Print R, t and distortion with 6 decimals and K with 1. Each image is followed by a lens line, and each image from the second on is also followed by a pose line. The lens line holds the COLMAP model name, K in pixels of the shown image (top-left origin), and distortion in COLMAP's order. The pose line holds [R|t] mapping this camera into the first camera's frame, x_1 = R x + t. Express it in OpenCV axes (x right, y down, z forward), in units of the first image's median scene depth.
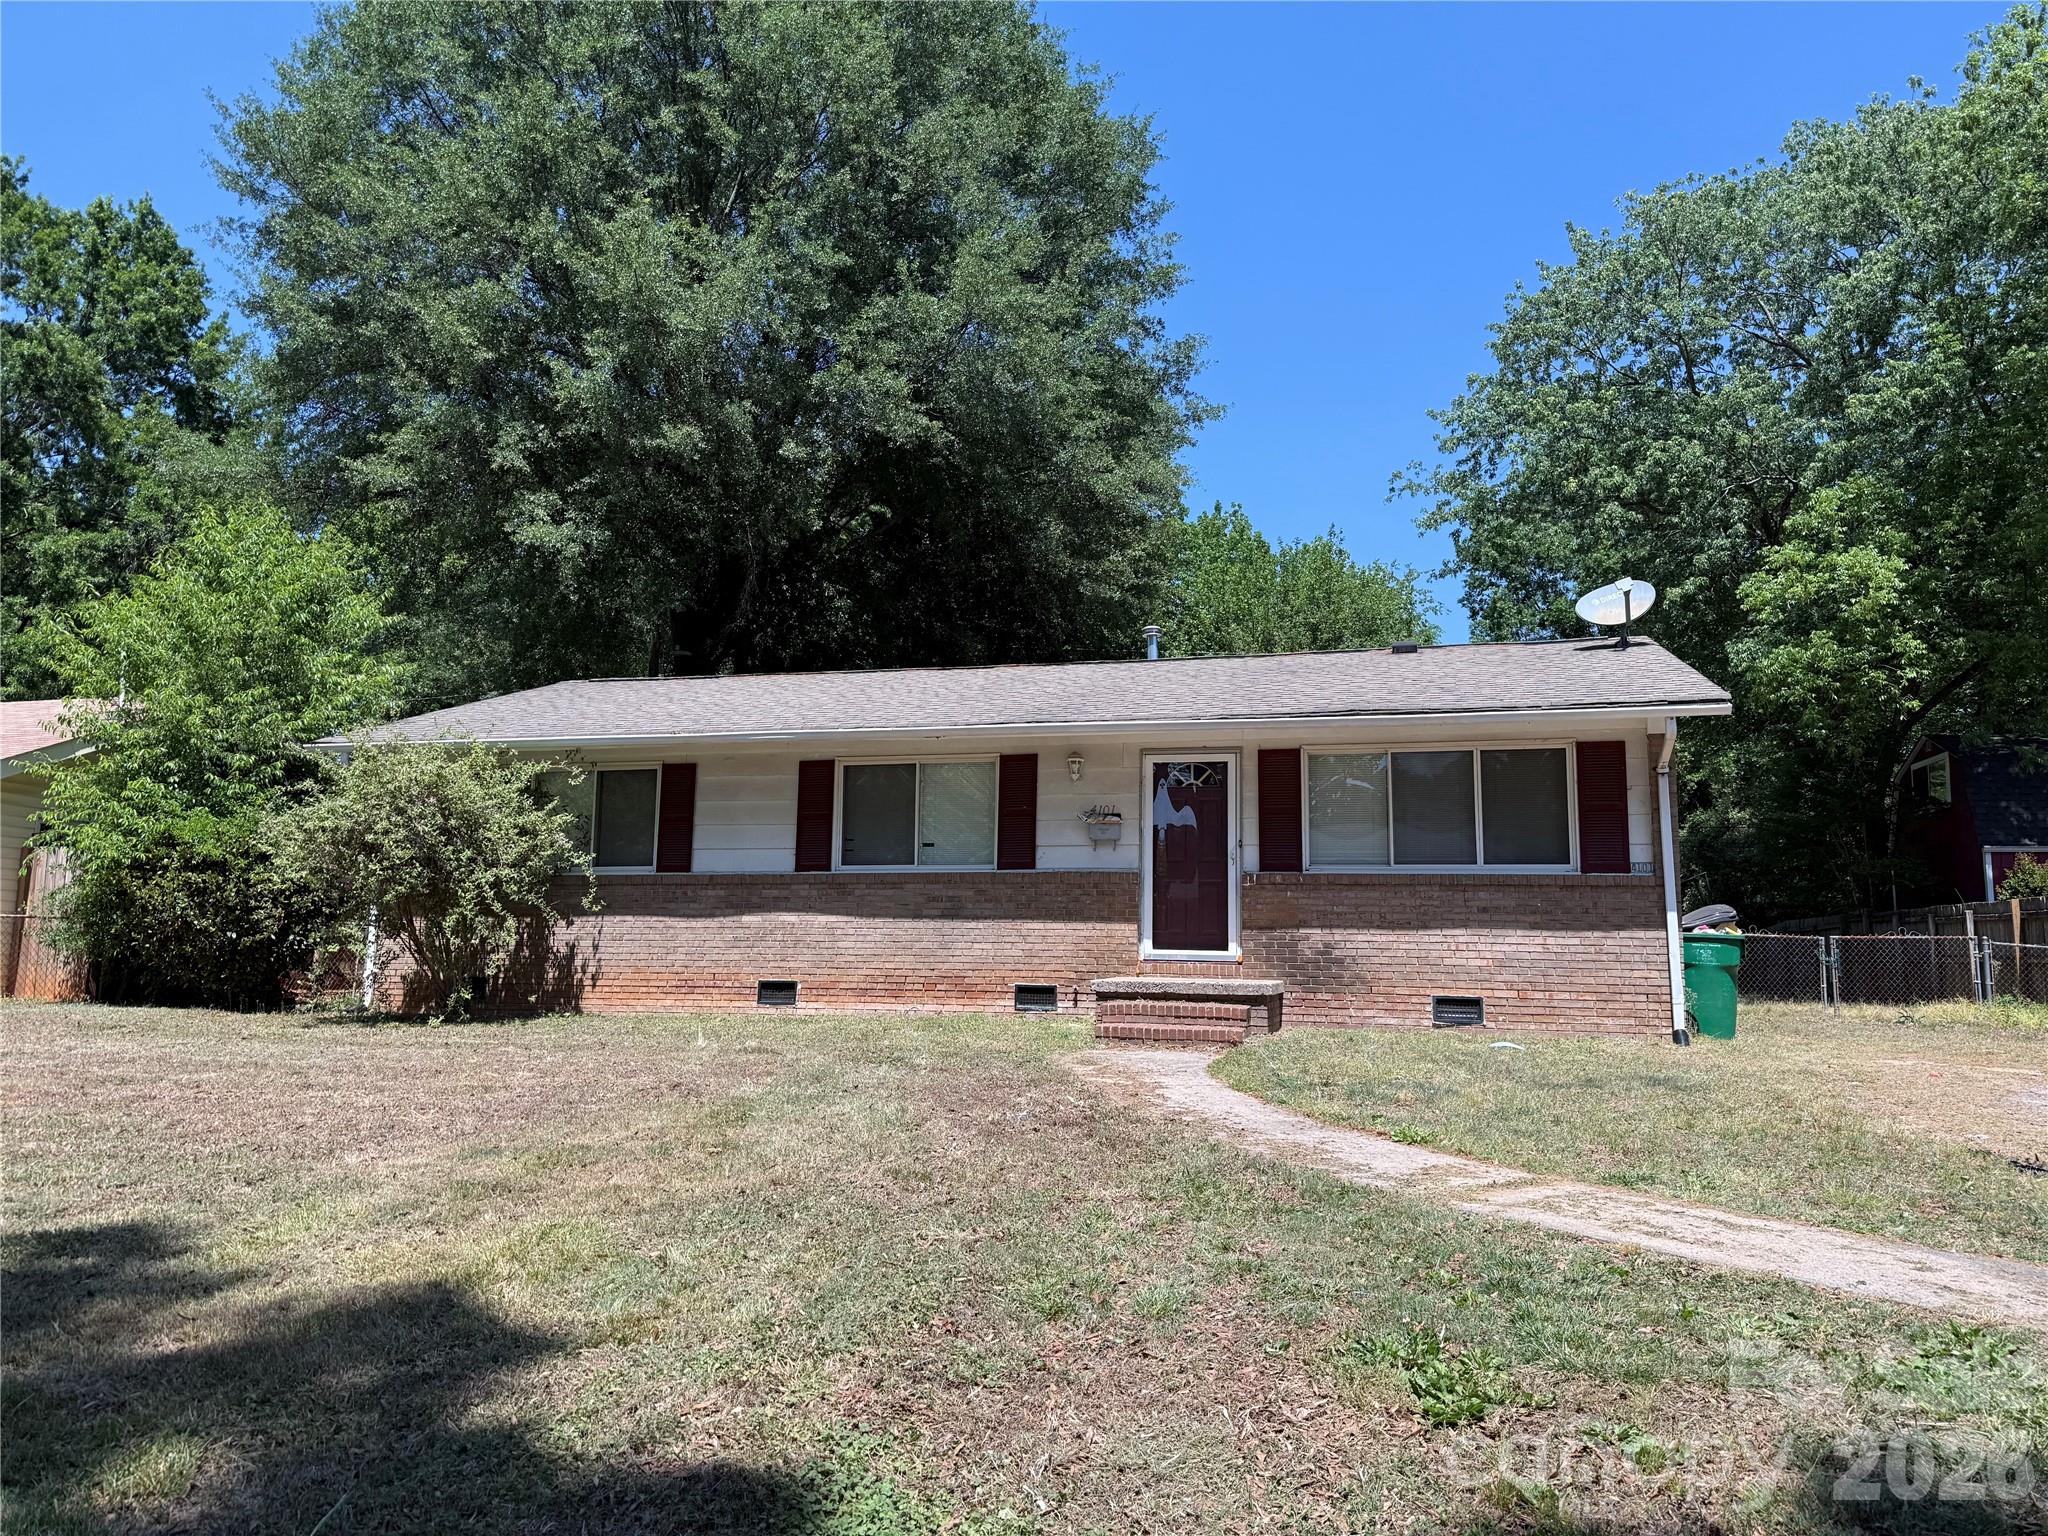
lens RADIAL K [[1424.9, 0, 1024.0], [0, 1424.9, 768.0], [0, 0, 1]] dist [0.124577, -0.178427]
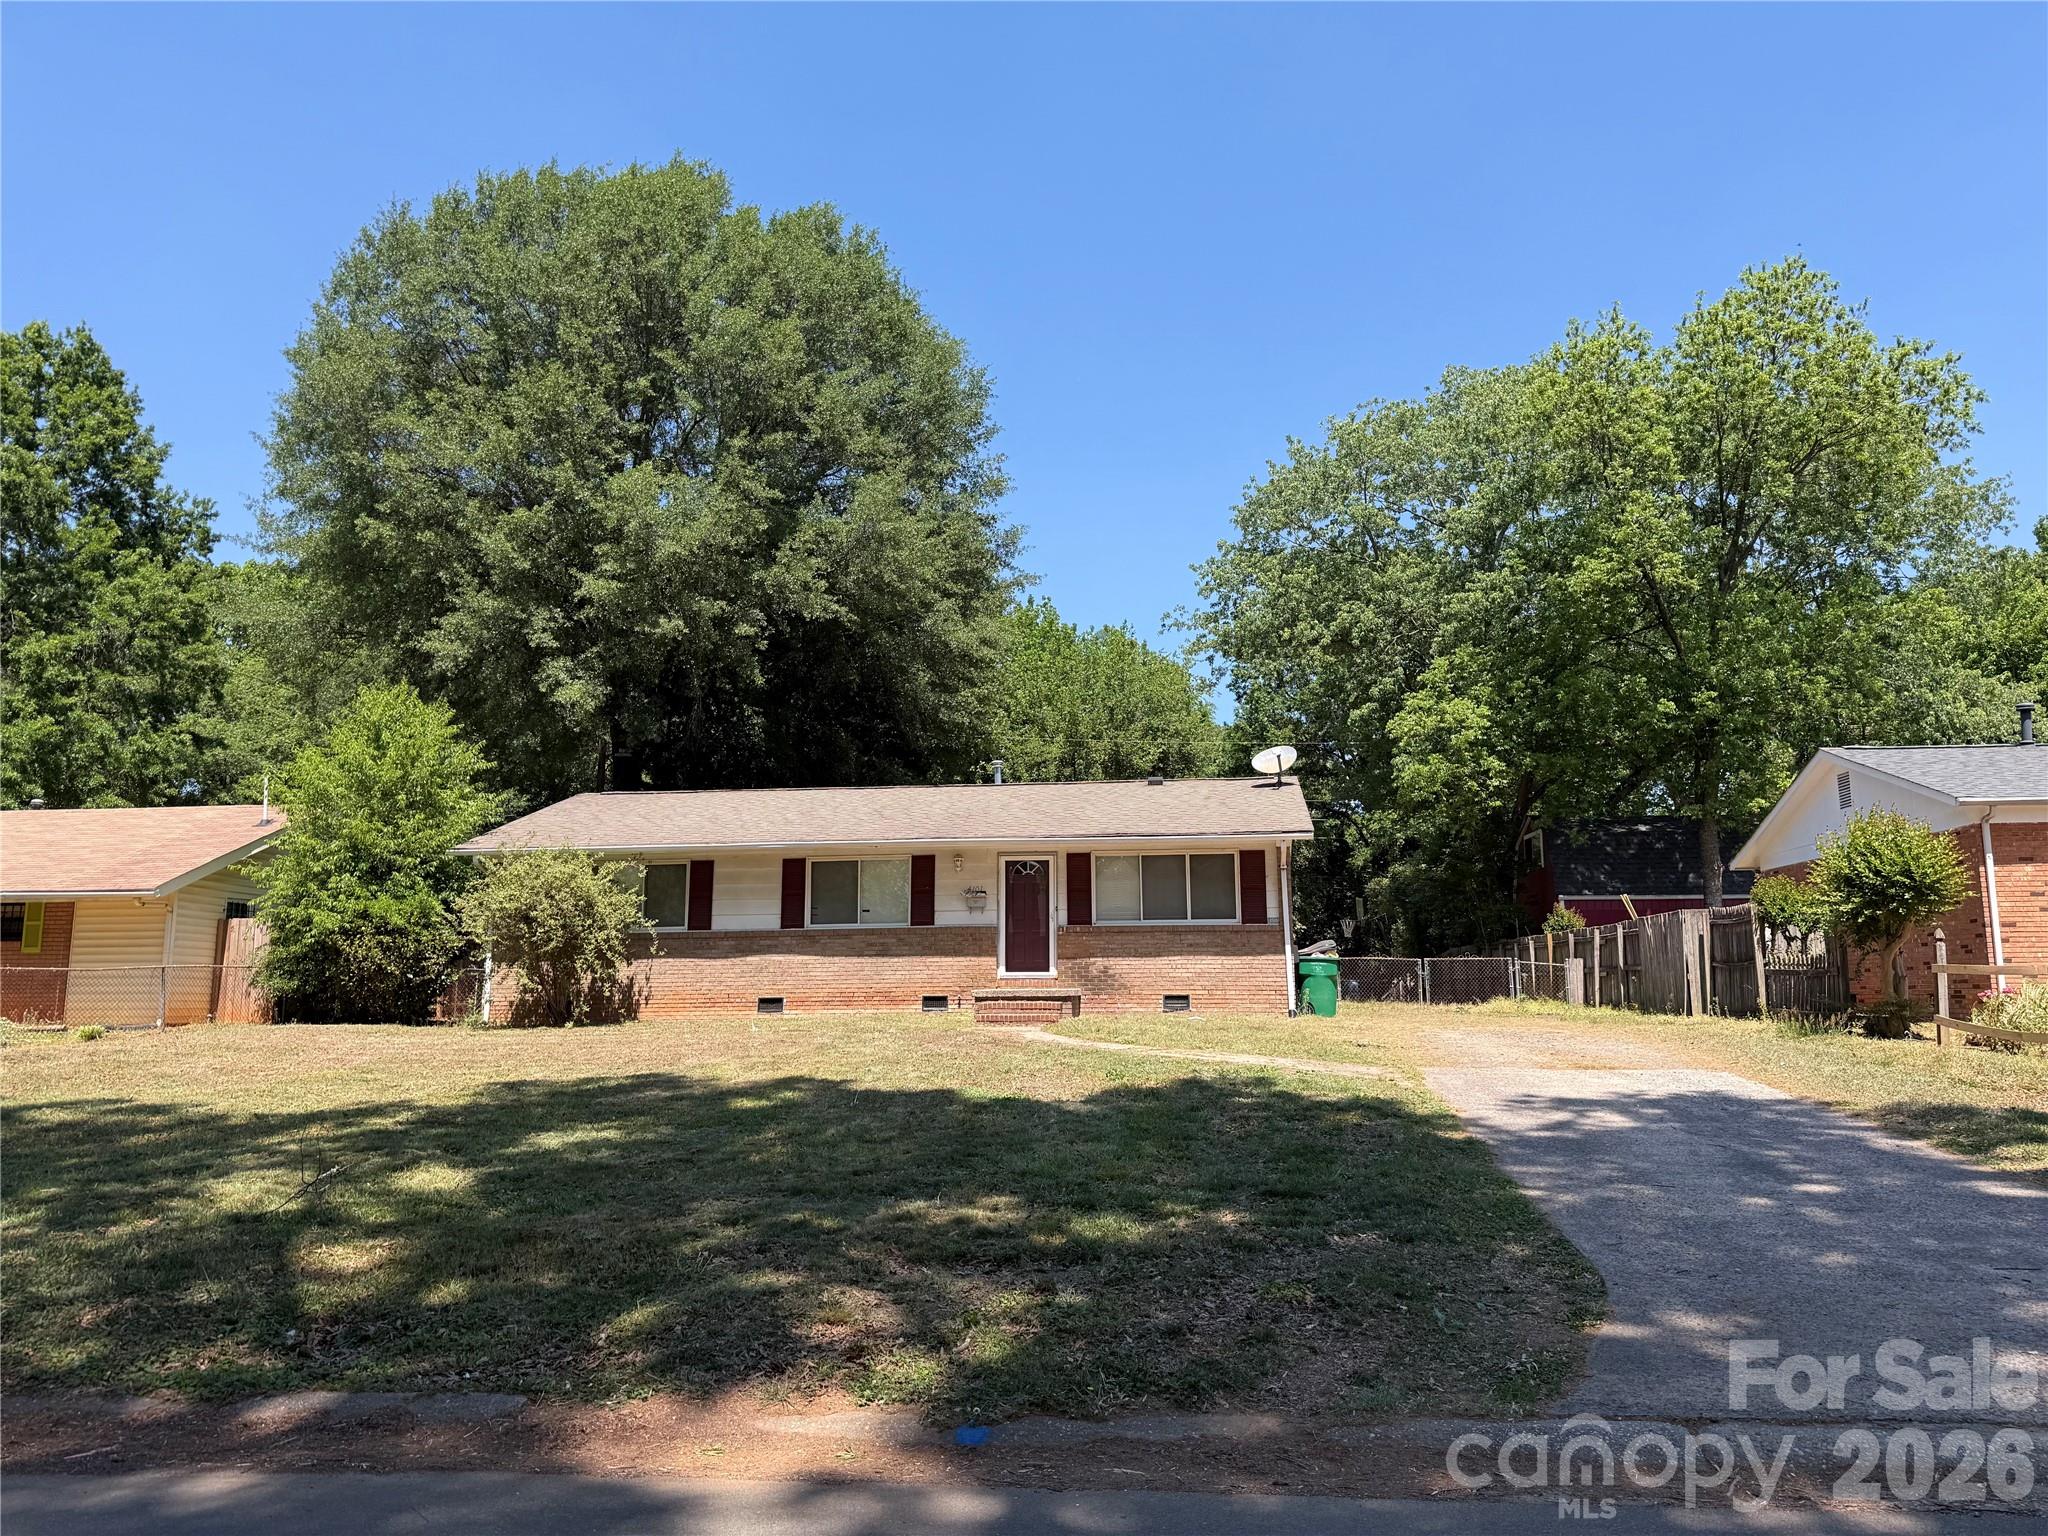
lens RADIAL K [[1424.9, 0, 1024.0], [0, 1424.9, 768.0], [0, 0, 1]] dist [0.124577, -0.178427]
pose [[0.991175, 0.000022, 0.132559, -0.101628], [0.003299, 0.999686, -0.024835, -0.065659], [-0.132518, 0.025054, 0.990864, -0.618715]]
